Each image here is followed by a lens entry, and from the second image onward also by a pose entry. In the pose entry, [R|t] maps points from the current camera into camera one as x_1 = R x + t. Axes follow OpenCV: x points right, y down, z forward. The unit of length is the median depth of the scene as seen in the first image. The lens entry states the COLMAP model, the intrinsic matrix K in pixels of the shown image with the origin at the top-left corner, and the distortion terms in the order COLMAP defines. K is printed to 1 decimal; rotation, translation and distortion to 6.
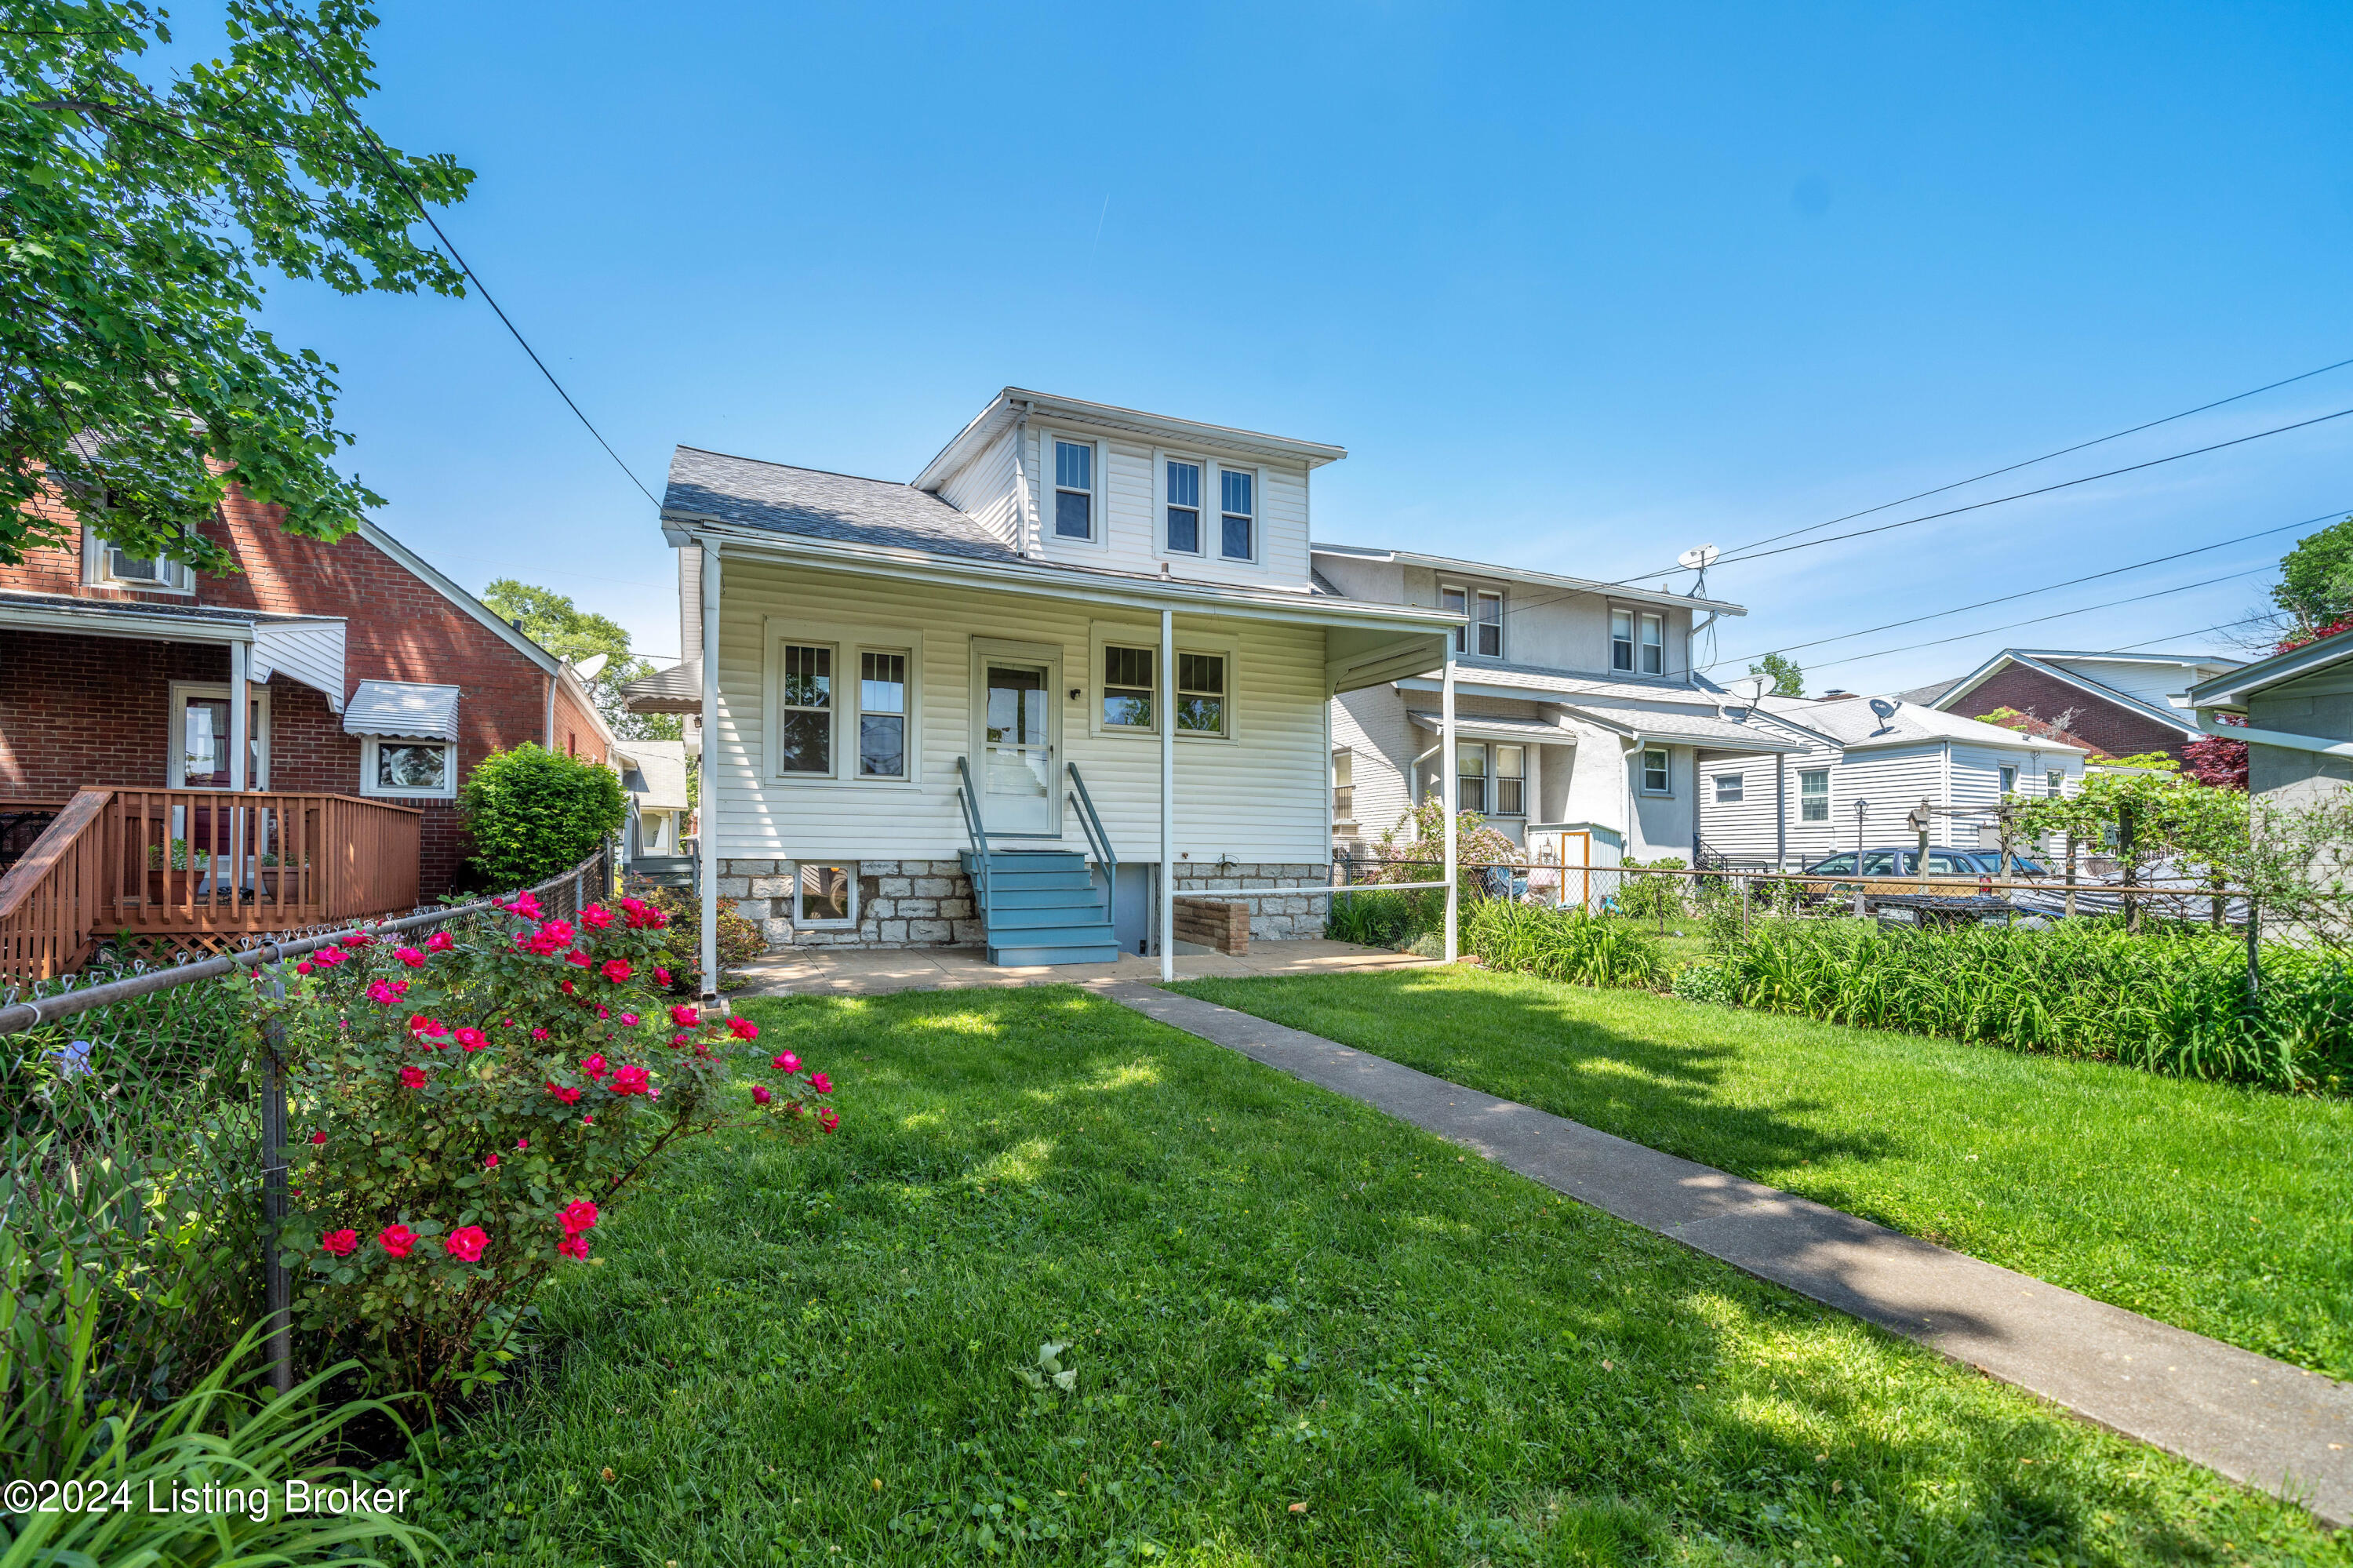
lens RADIAL K [[1029.8, 0, 1176.8], [0, 1029.8, 833.9], [0, 0, 1]] dist [-0.001392, -0.000150]
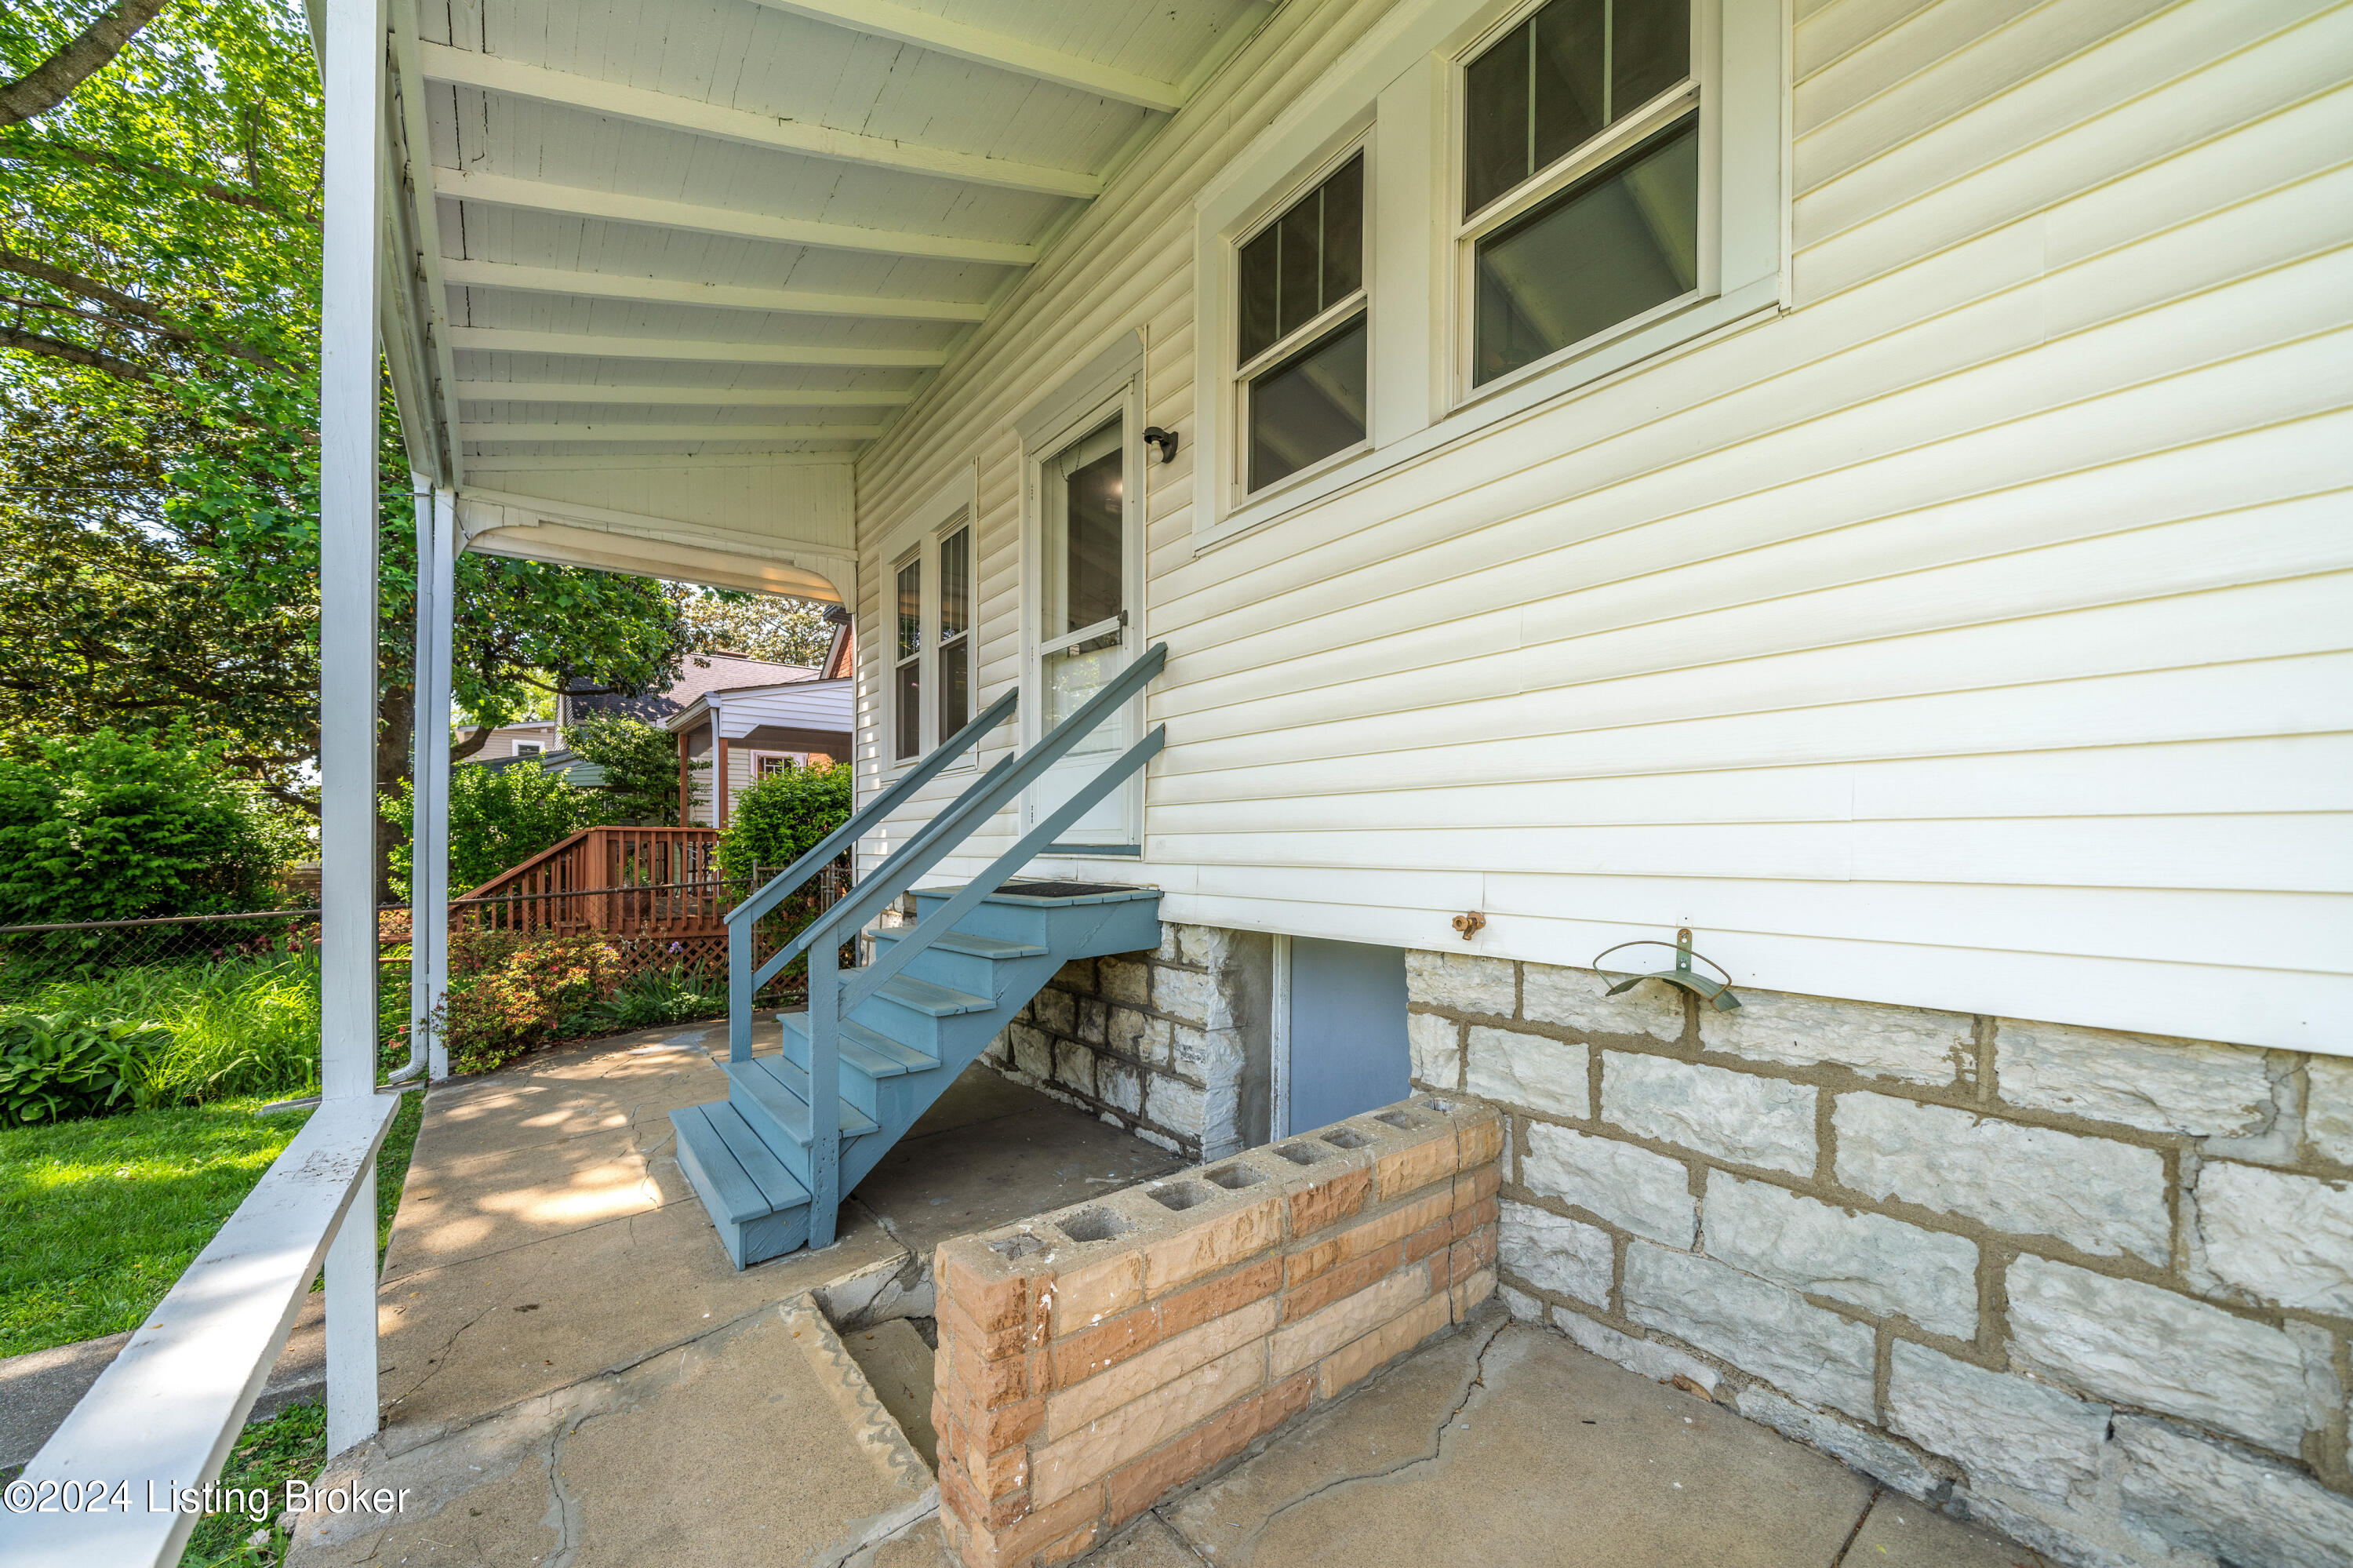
lens RADIAL K [[847.3, 0, 1173.3], [0, 847.3, 859.6], [0, 0, 1]] dist [-0.001520, -0.000185]
pose [[0.231290, 0.006132, -0.972866, 0.176956], [0.026821, 0.999560, 0.012677, 0.001873], [0.972515, -0.029025, 0.231024, 0.886507]]
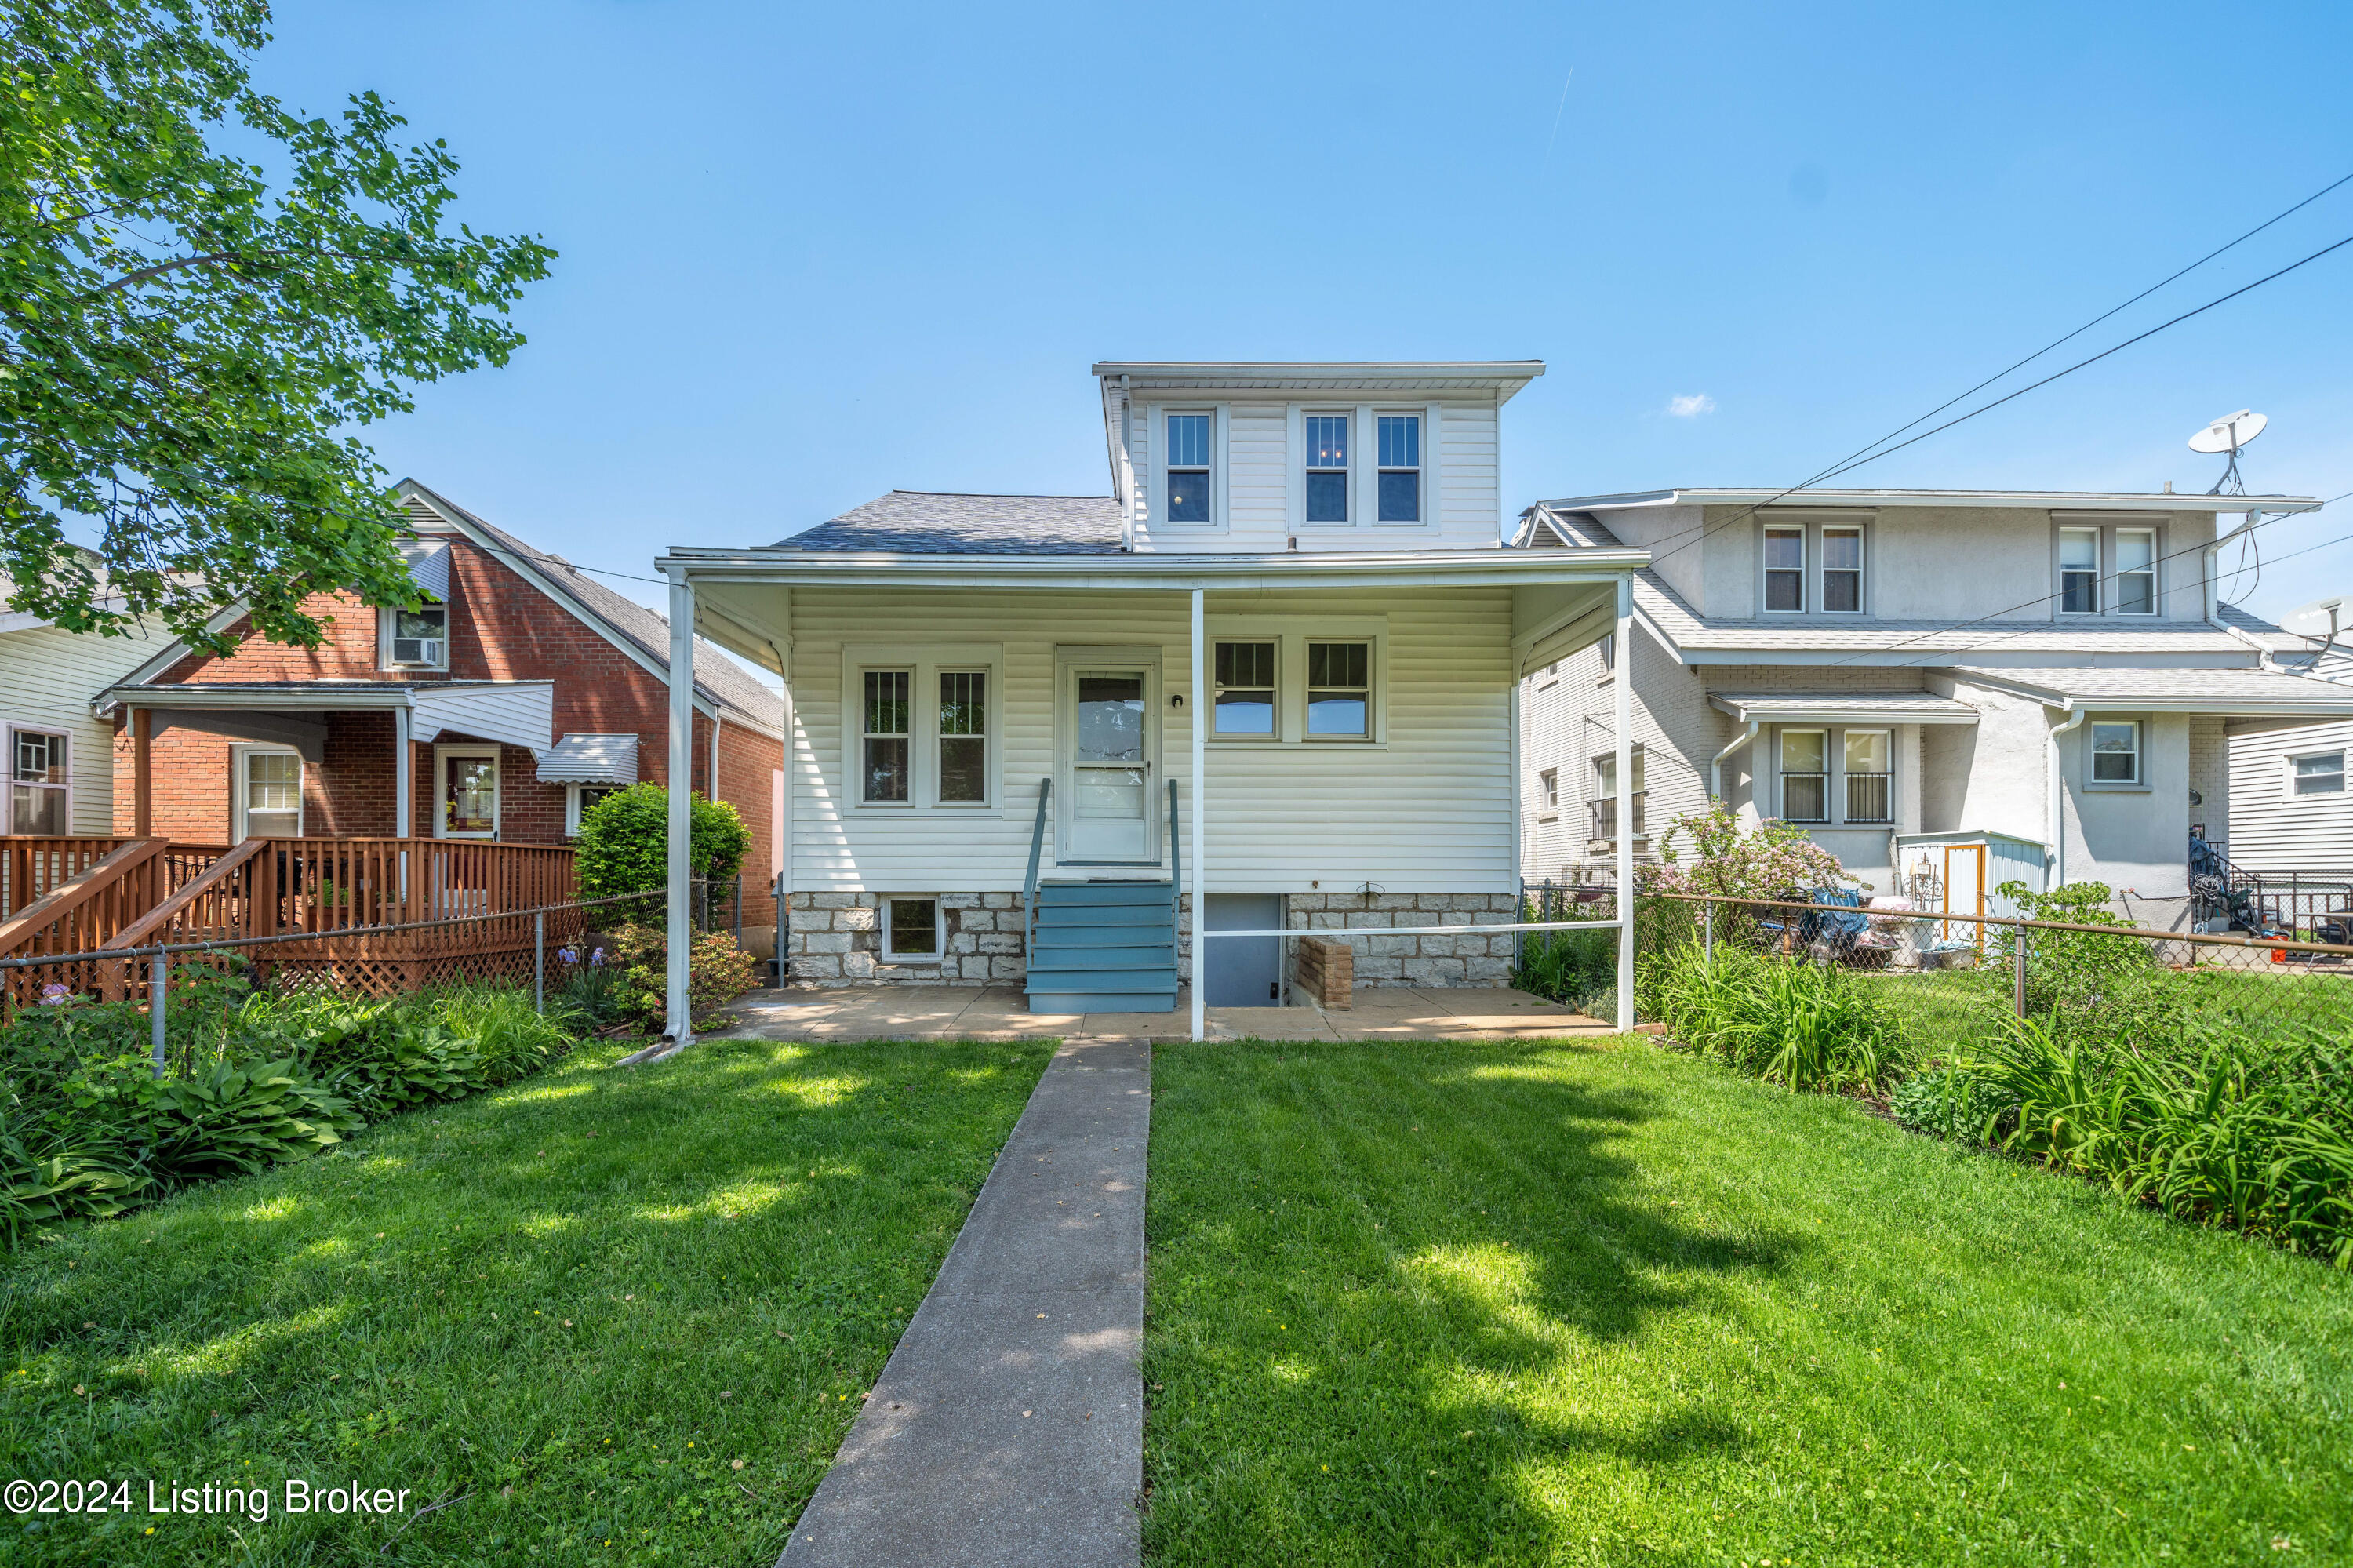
lens RADIAL K [[1027.1, 0, 1171.8], [0, 1027.1, 870.6], [0, 0, 1]] dist [-0.001554, -0.000136]
pose [[0.921087, -0.008822, -0.389257, 0.224713], [0.015700, 0.999772, 0.014493, -0.004184], [0.389040, -0.019460, 0.921015, 0.182878]]
